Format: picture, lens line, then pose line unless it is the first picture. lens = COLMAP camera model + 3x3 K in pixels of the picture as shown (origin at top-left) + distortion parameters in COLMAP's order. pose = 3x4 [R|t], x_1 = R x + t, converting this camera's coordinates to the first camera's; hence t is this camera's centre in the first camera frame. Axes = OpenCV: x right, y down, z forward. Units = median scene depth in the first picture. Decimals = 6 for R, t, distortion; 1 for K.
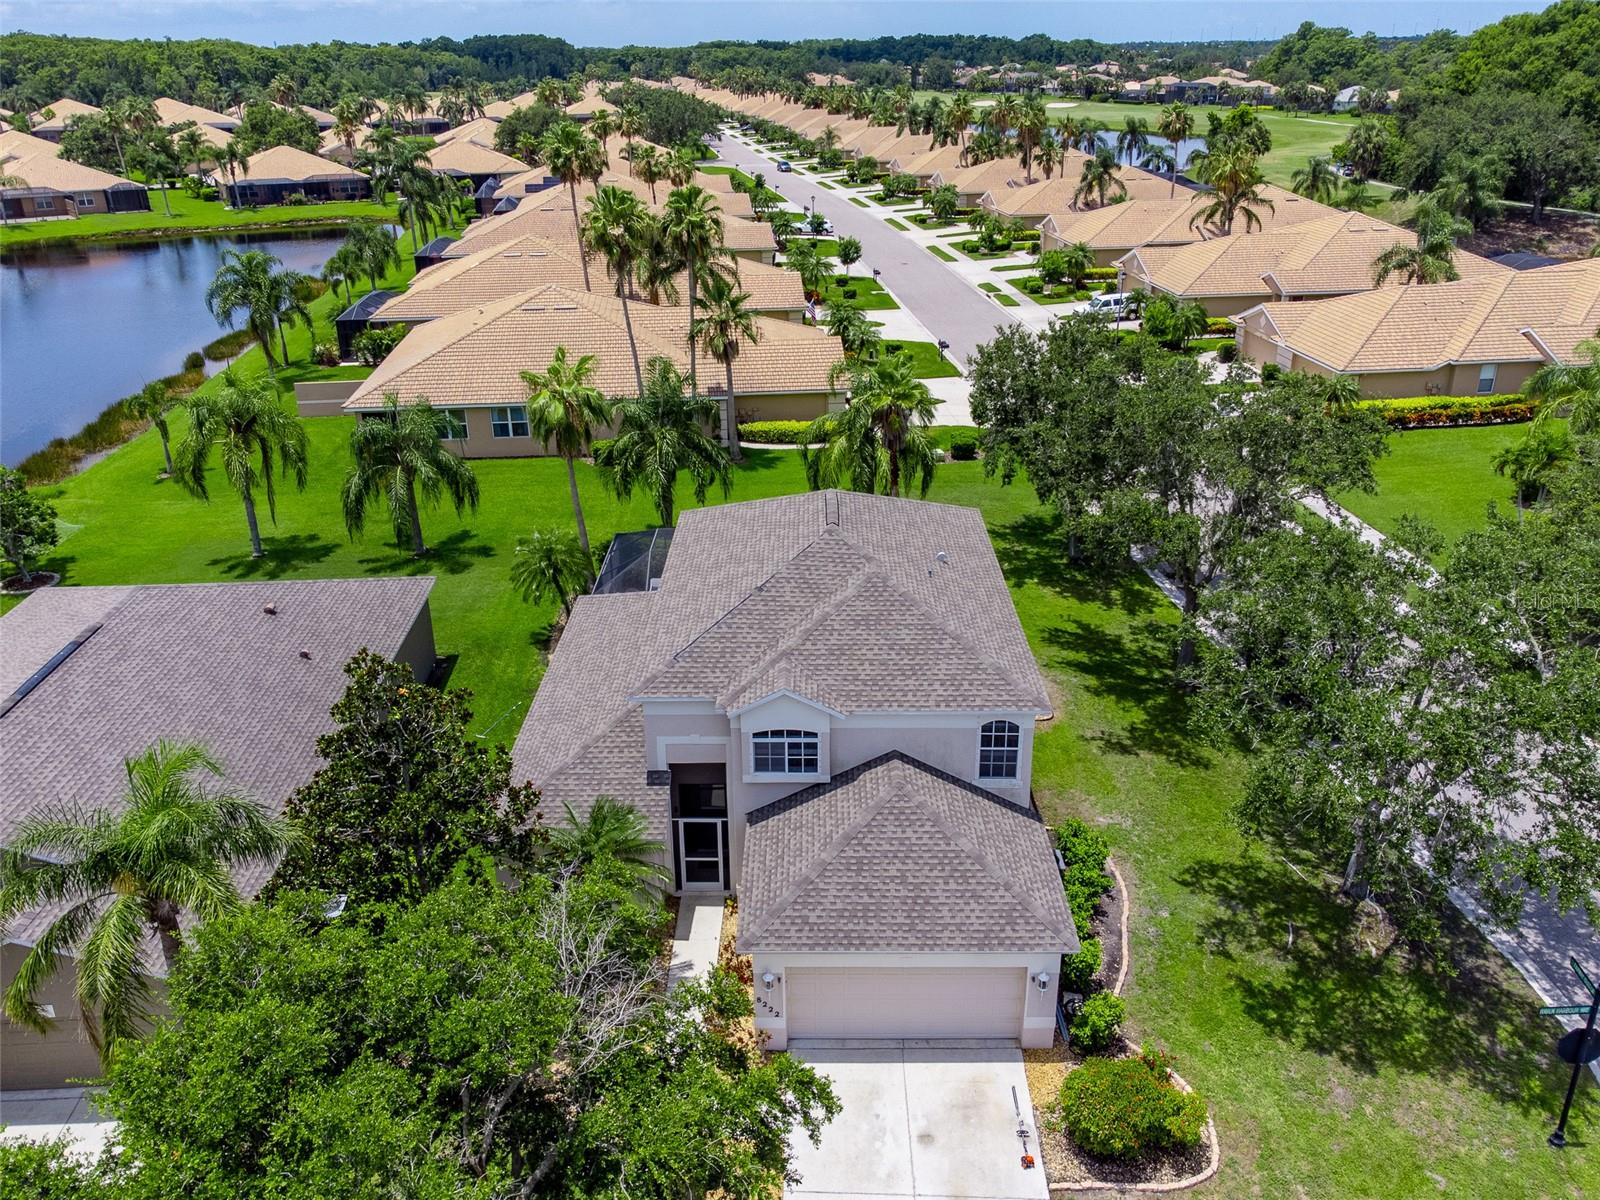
lens RADIAL K [[1198.1, 0, 800.0], [0, 1198.1, 600.0], [0, 0, 1]] dist [0.034634, -0.117791]
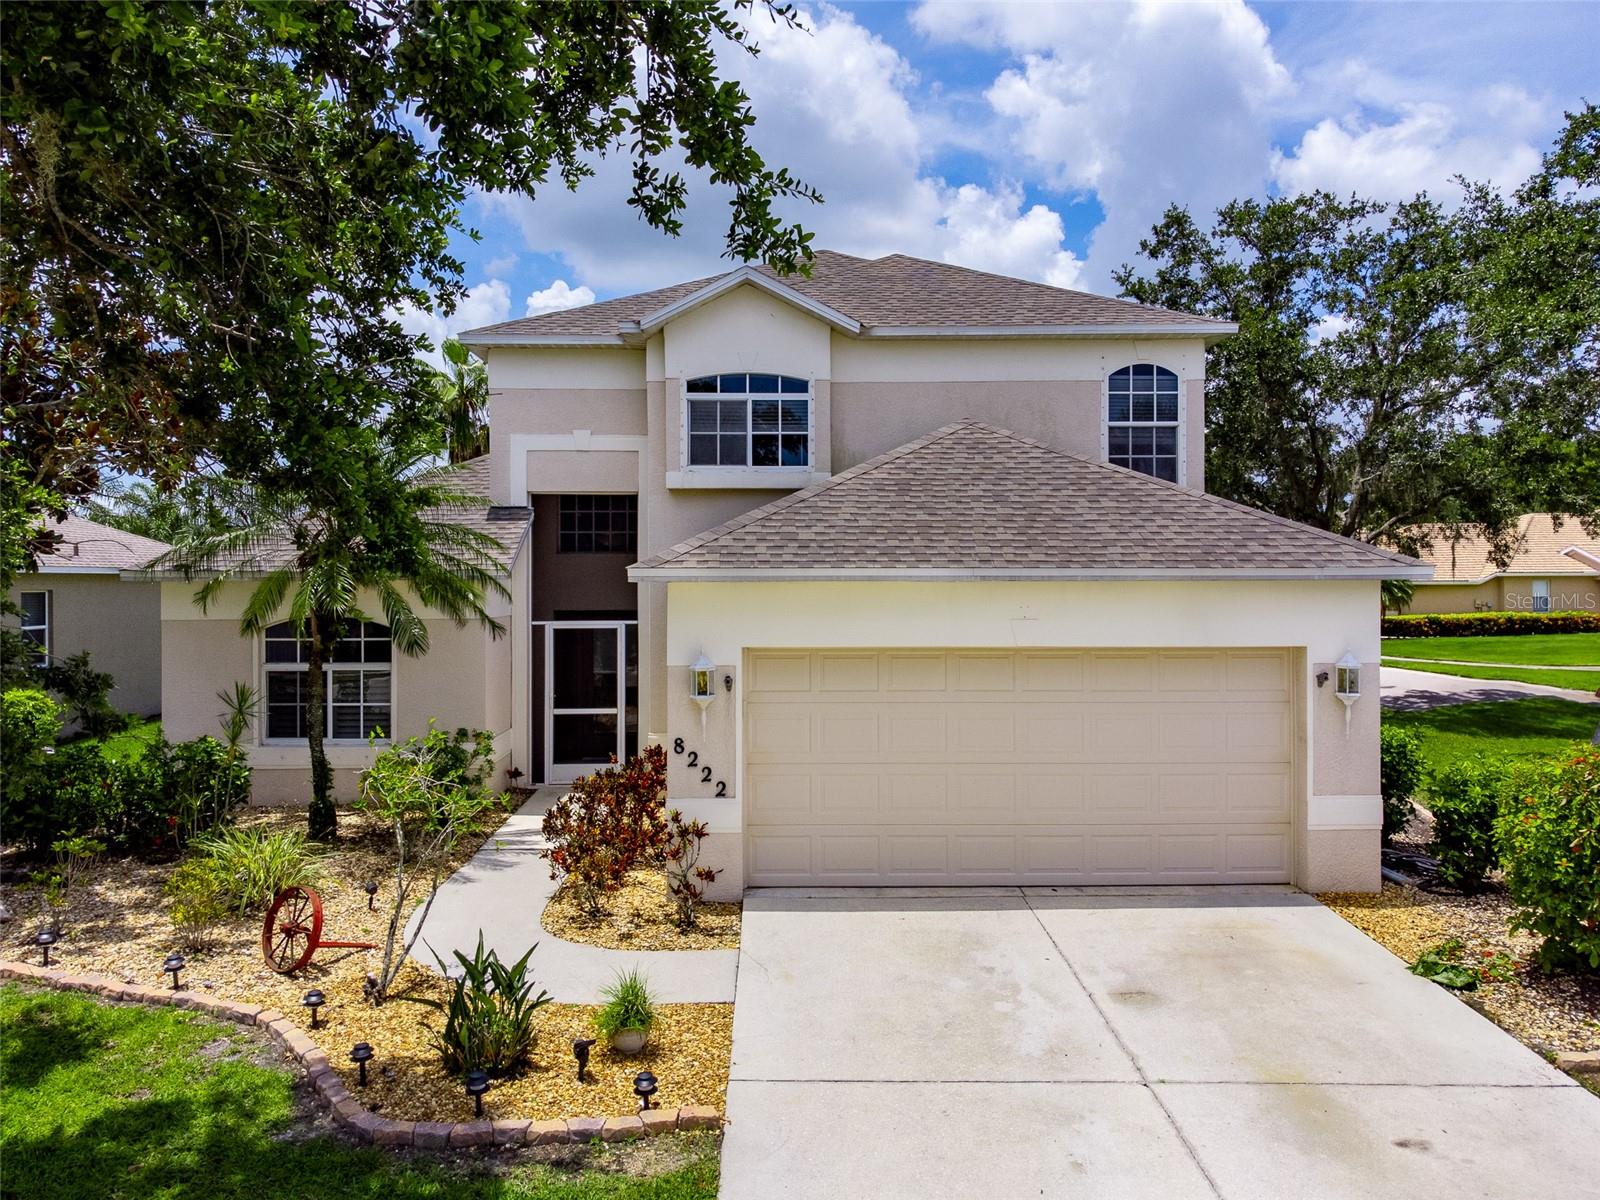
lens RADIAL K [[1198.1, 0, 800.0], [0, 1198.1, 600.0], [0, 0, 1]] dist [0.034634, -0.117791]
pose [[0.999517, 0.005730, 0.030529, -0.004769], [0.006573, 0.921559, -0.388182, 0.408945], [-0.030358, 0.388195, 0.921077, 0.540428]]
